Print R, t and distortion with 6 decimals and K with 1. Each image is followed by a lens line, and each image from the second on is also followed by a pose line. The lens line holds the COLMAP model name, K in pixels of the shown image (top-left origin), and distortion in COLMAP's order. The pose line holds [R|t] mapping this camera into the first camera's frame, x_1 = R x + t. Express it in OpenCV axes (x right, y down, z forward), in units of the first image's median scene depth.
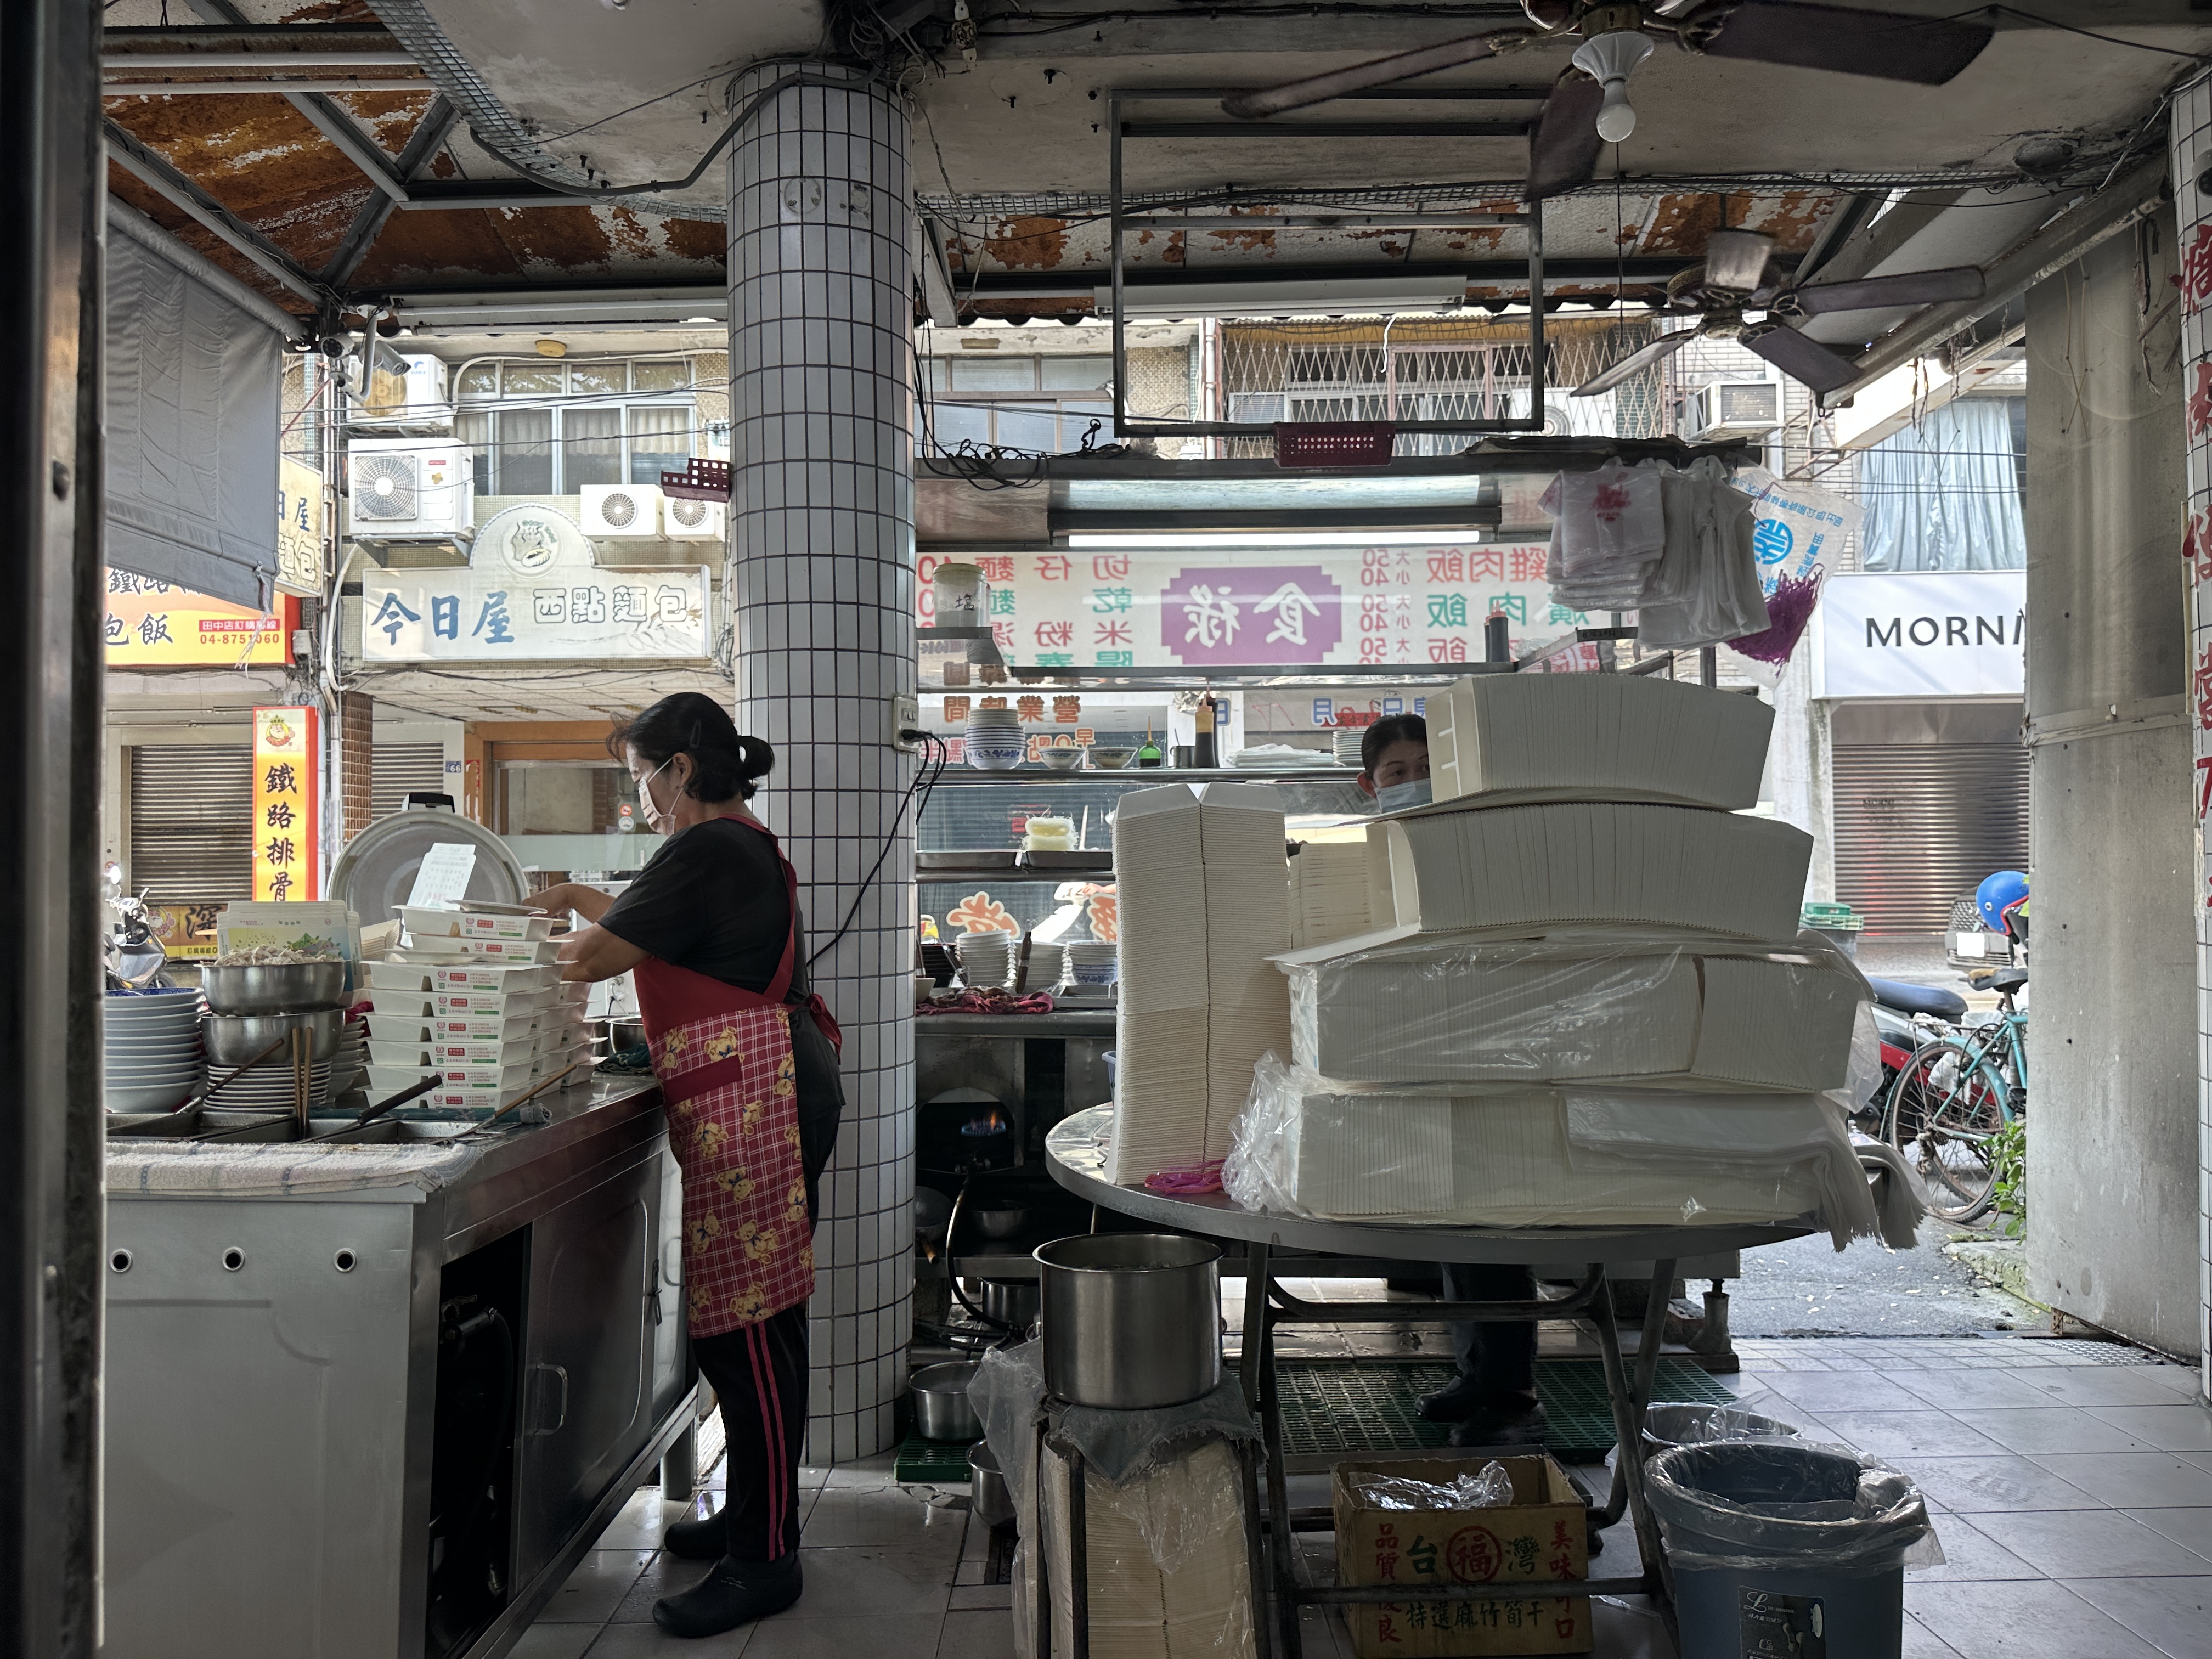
lens RADIAL K [[1542.2, 0, 1108.0], [0, 1542.2, 821.9], [0, 0, 1]] dist [0.004428, -0.013615]
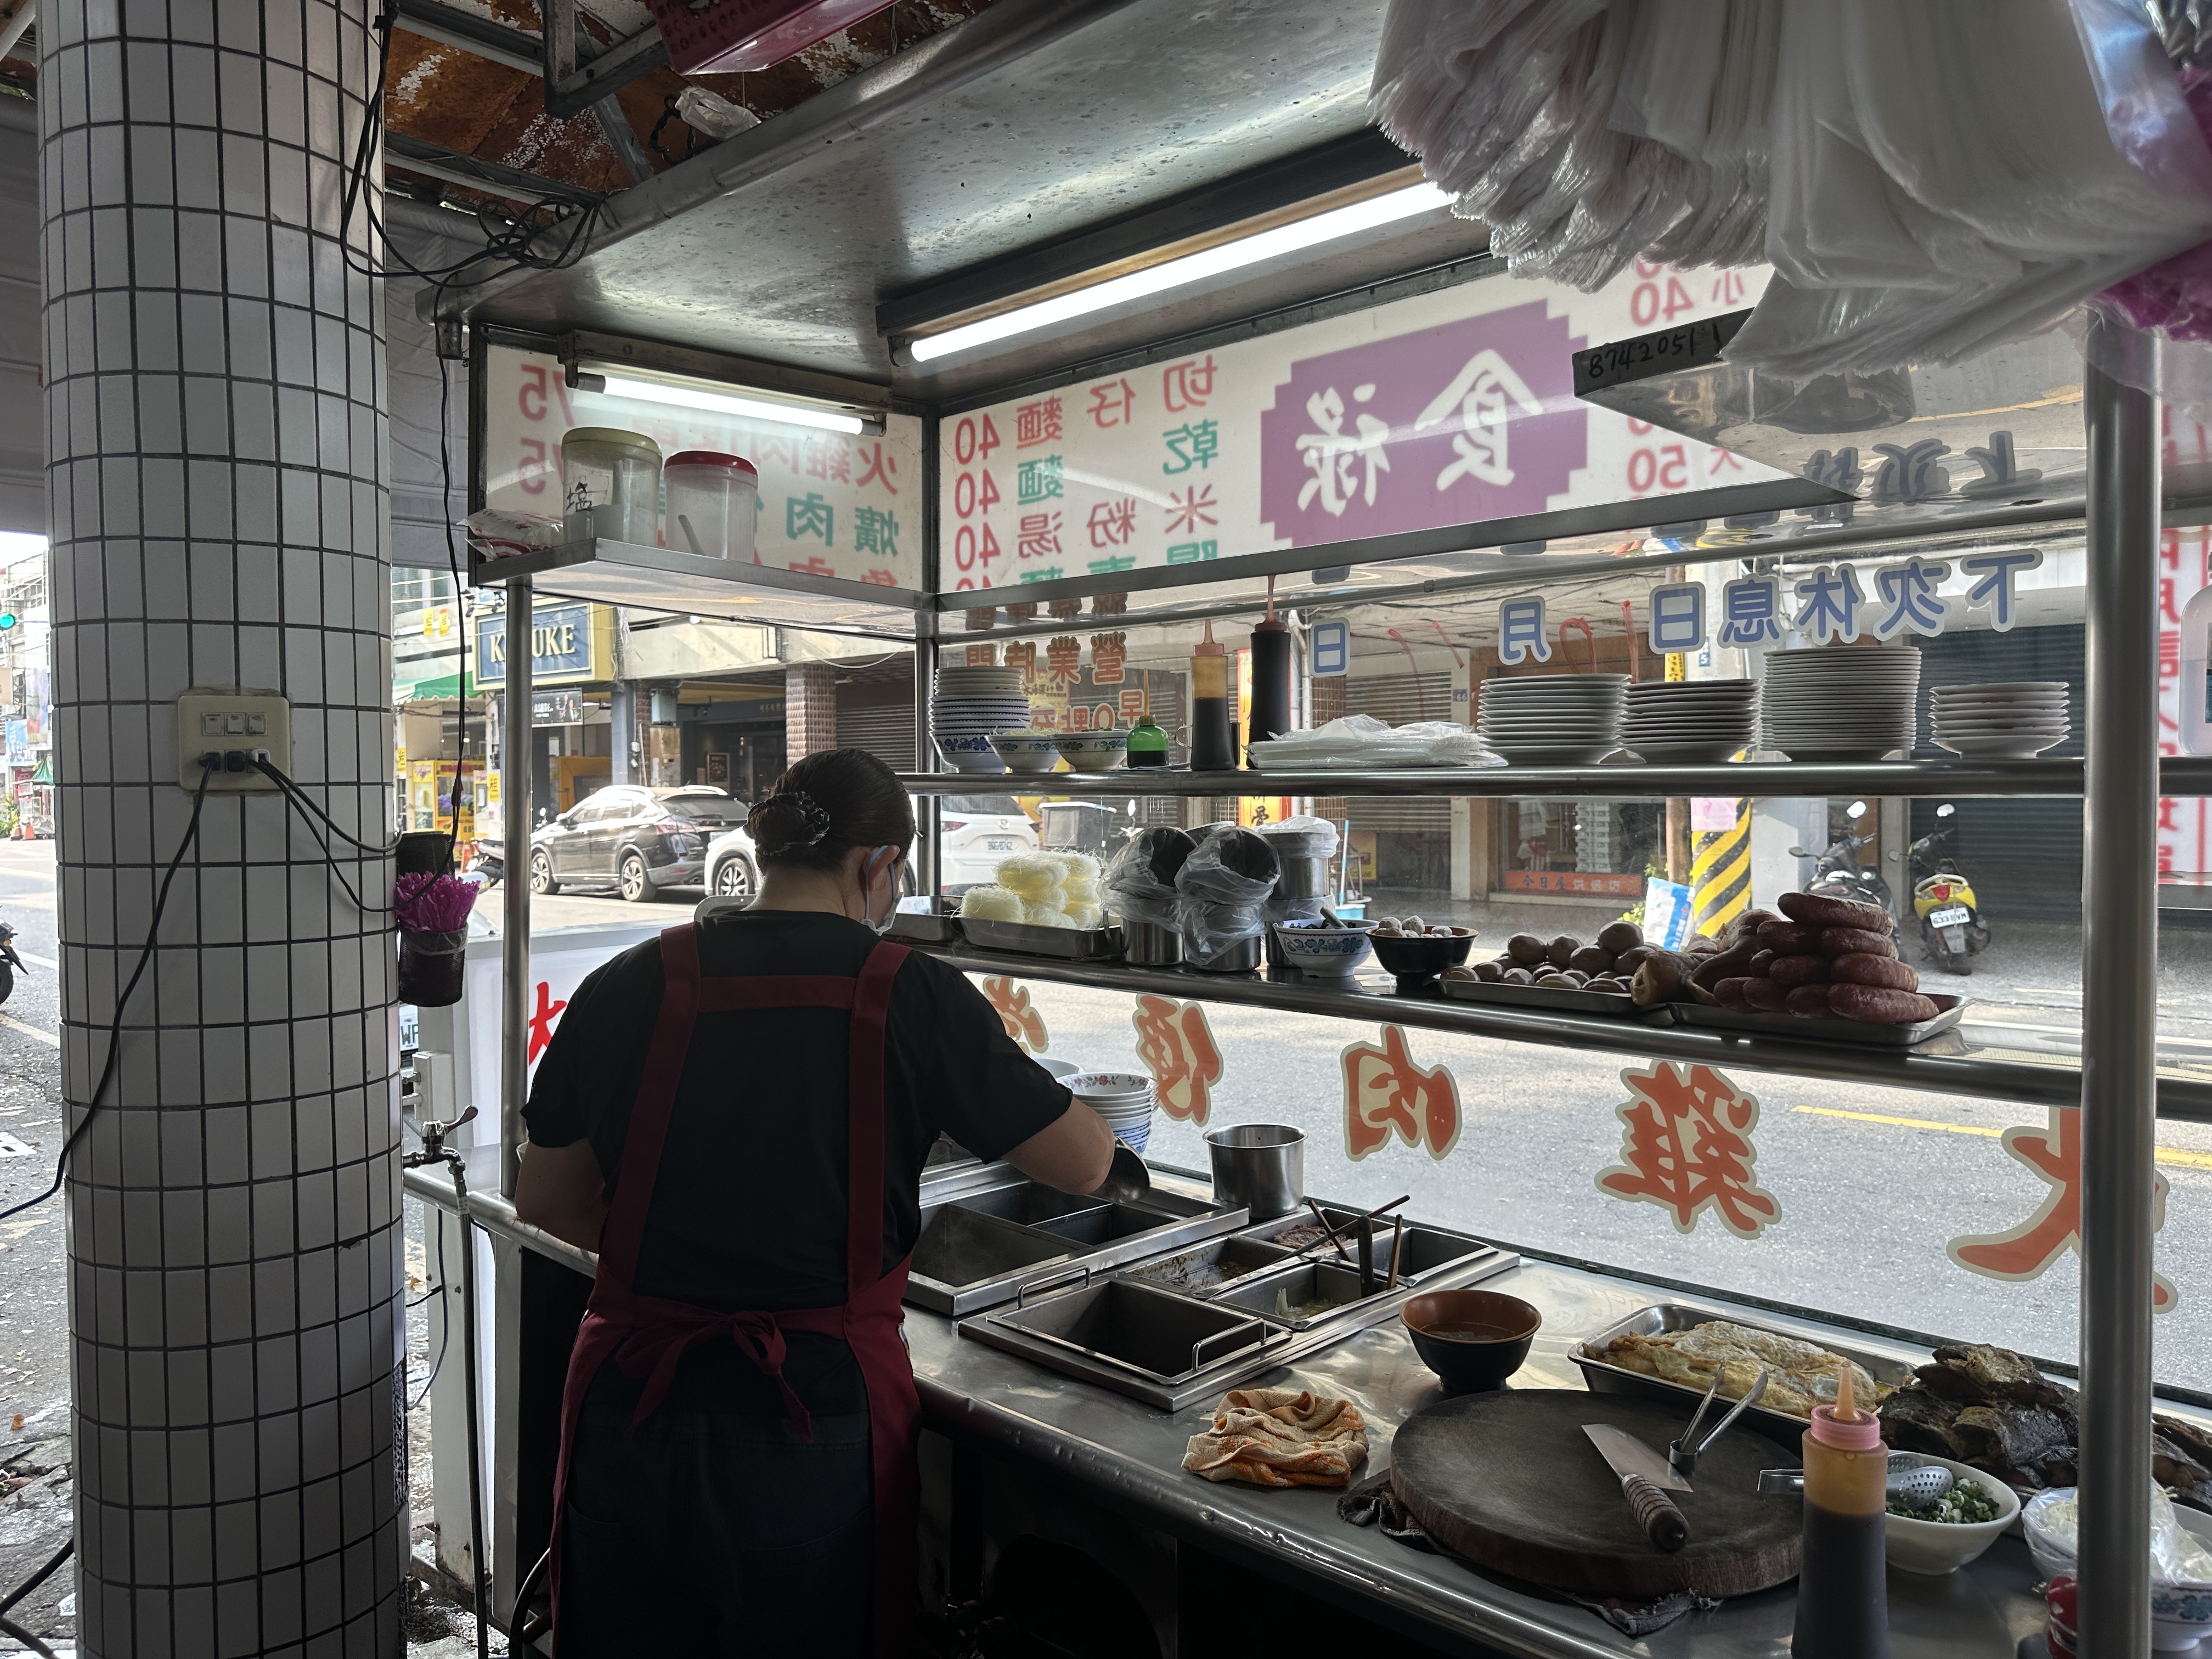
lens RADIAL K [[1542.2, 0, 1106.8], [0, 1542.2, 843.8], [0, 0, 1]] dist [0.004428, -0.013615]
pose [[0.731440, 0.028863, -0.681294, 0.352249], [0.020335, 0.997736, 0.064101, -0.041087], [0.681602, -0.060740, 0.729198, 0.581287]]
